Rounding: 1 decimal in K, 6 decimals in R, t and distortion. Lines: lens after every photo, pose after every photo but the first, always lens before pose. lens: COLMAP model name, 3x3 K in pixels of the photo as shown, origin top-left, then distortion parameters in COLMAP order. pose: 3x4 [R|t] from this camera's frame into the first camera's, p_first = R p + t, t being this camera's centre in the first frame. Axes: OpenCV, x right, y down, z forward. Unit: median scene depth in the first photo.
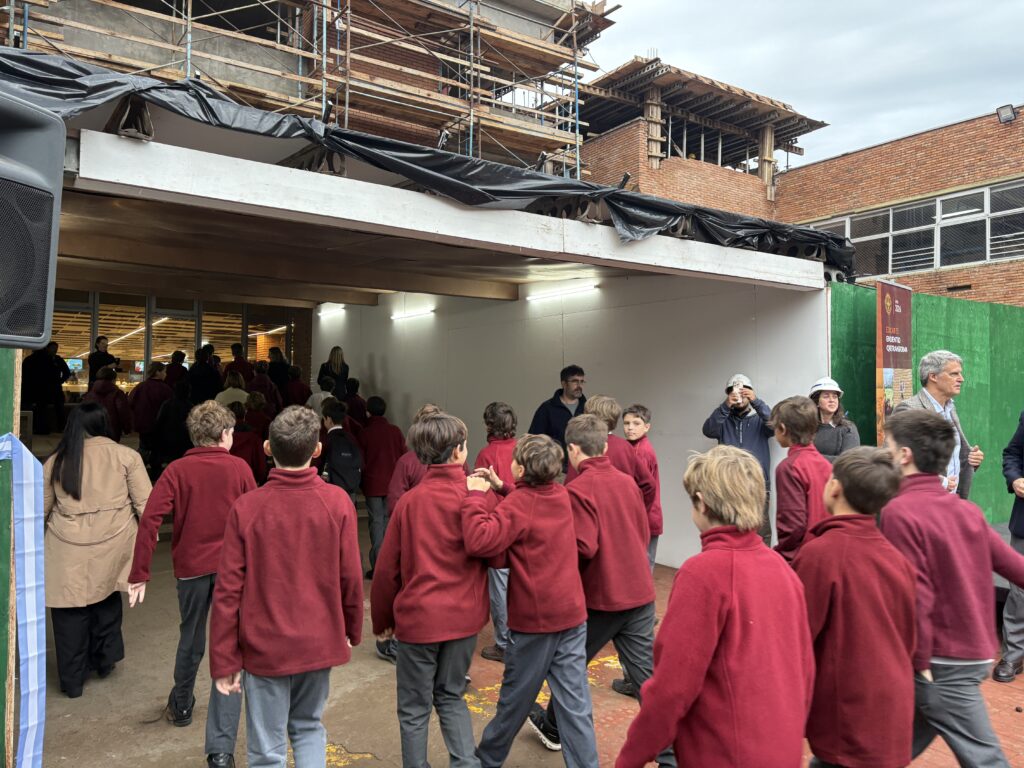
lens RADIAL K [[784.1, 0, 506.8], [0, 784.1, 378.9], [0, 0, 1]] dist [0.072820, -0.049187]
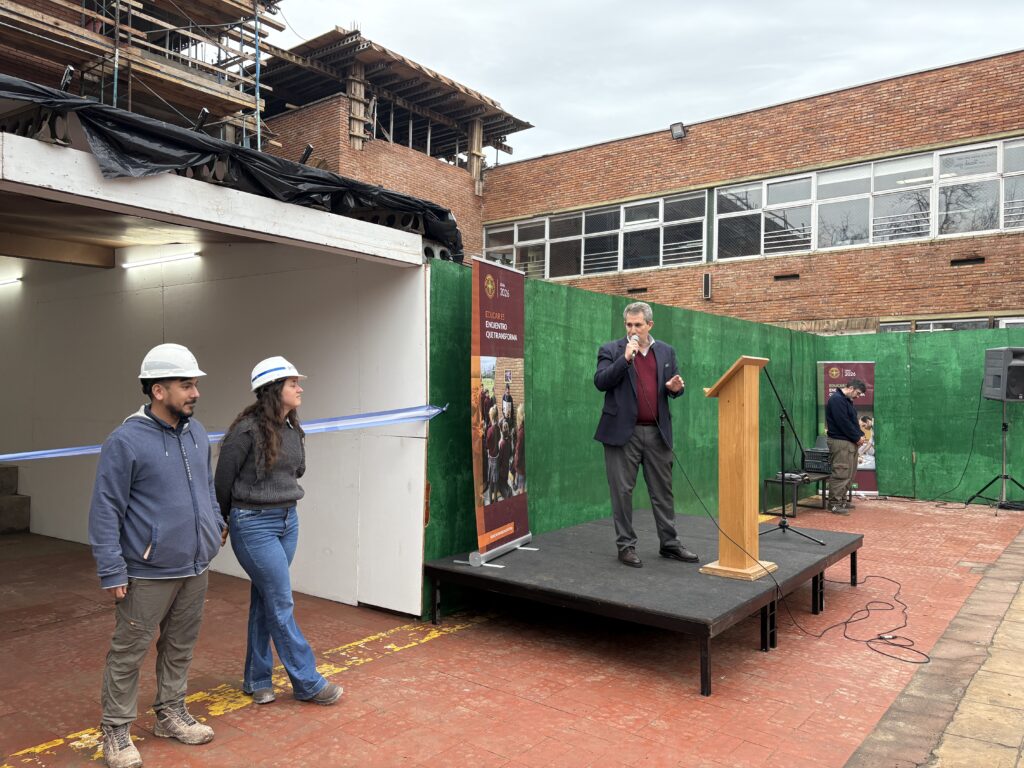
lens RADIAL K [[784.1, 0, 506.8], [0, 784.1, 378.9], [0, 0, 1]] dist [0.072820, -0.049187]
pose [[0.954846, 0.010773, 0.296904, 0.088309], [-0.011697, 0.999931, 0.001338, 0.004262], [-0.296869, -0.004751, 0.954906, 0.050180]]
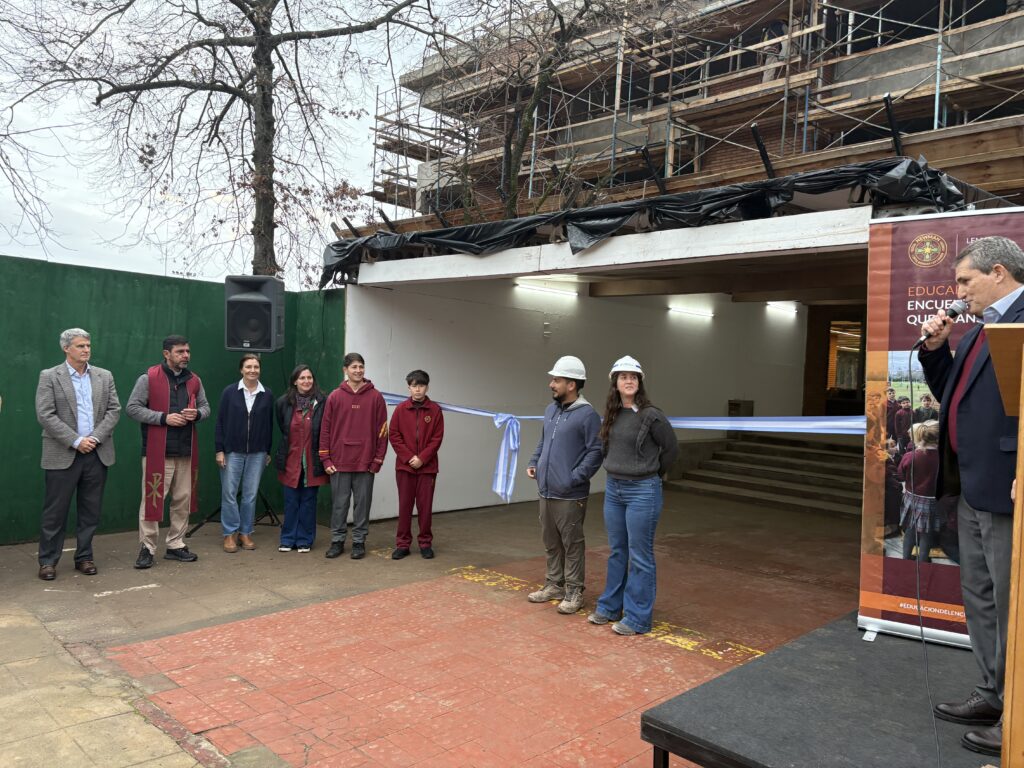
lens RADIAL K [[784.1, 0, 506.8], [0, 784.1, 378.9], [0, 0, 1]] dist [0.072820, -0.049187]
pose [[0.167929, 0.008557, -0.985762, 0.403954], [-0.023188, 0.999720, 0.004729, 0.005331], [0.985526, 0.022064, 0.168080, 0.213535]]
